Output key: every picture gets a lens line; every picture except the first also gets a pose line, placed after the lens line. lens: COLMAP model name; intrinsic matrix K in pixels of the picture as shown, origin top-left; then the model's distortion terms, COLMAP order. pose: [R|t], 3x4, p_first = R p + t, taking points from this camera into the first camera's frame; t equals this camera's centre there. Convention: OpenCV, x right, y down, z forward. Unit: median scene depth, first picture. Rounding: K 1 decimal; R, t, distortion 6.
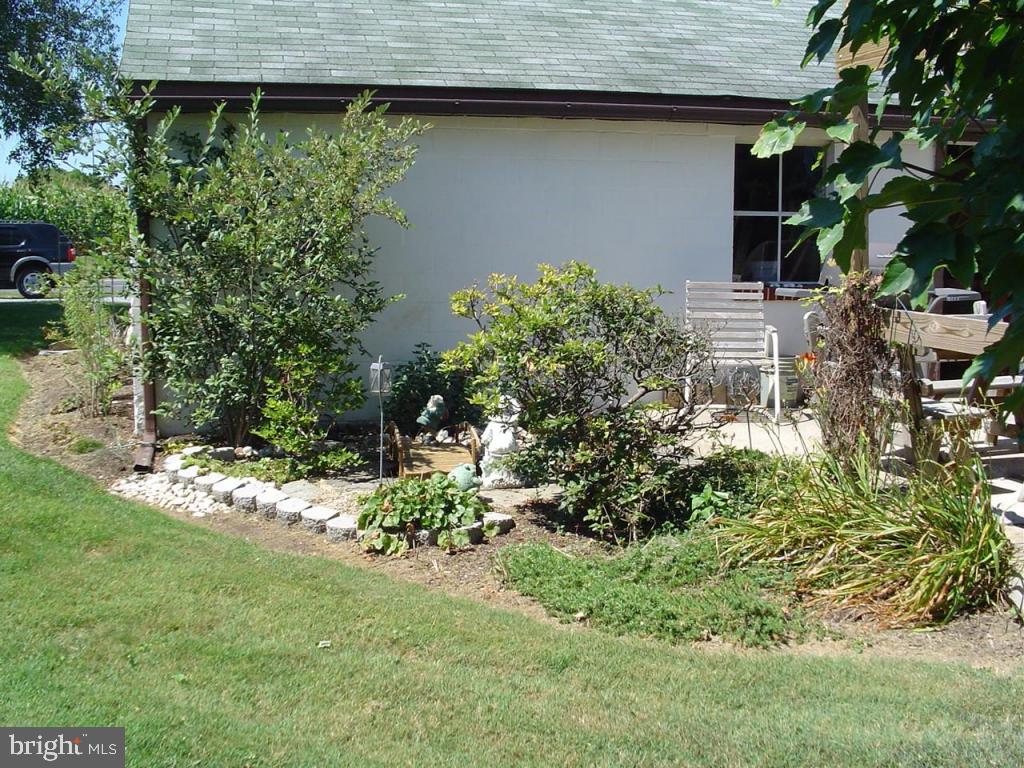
lens RADIAL K [[1259.6, 0, 512.0], [0, 1259.6, 384.0], [0, 0, 1]] dist [-0.182905, 0.178815]
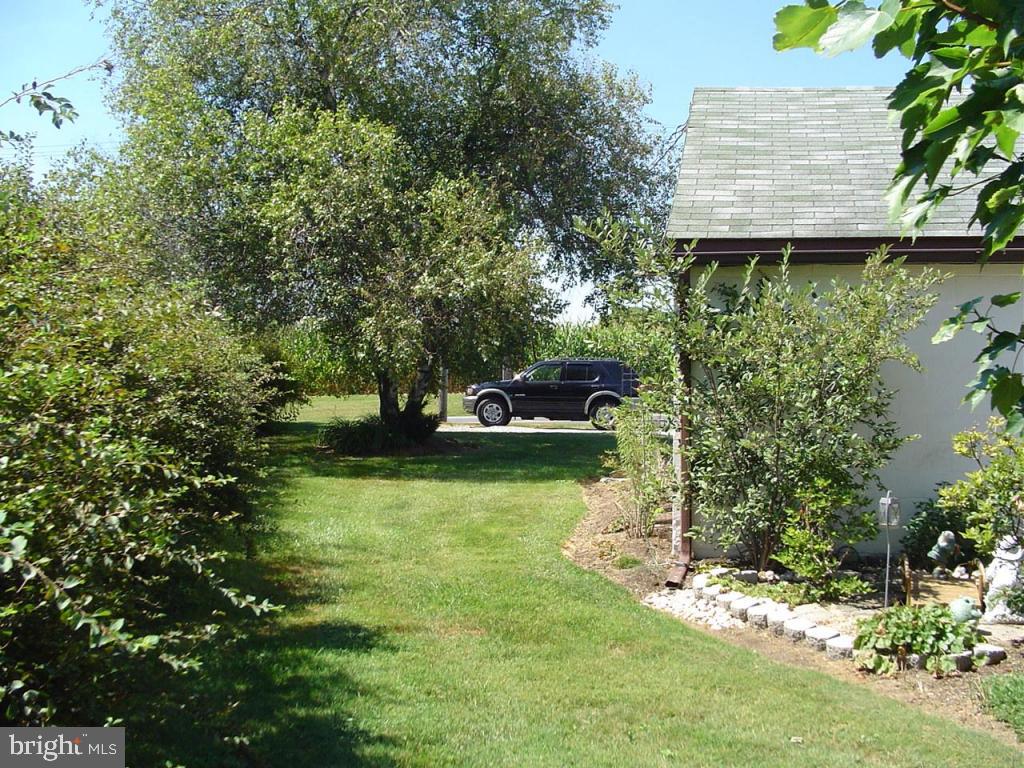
lens RADIAL K [[1259.6, 0, 512.0], [0, 1259.6, 384.0], [0, 0, 1]] dist [-0.182905, 0.178815]
pose [[0.900164, 0.005139, -0.435522, 0.060302], [-0.052844, 0.993832, -0.097494, 0.006311], [0.432335, 0.110775, 0.894883, -0.087265]]
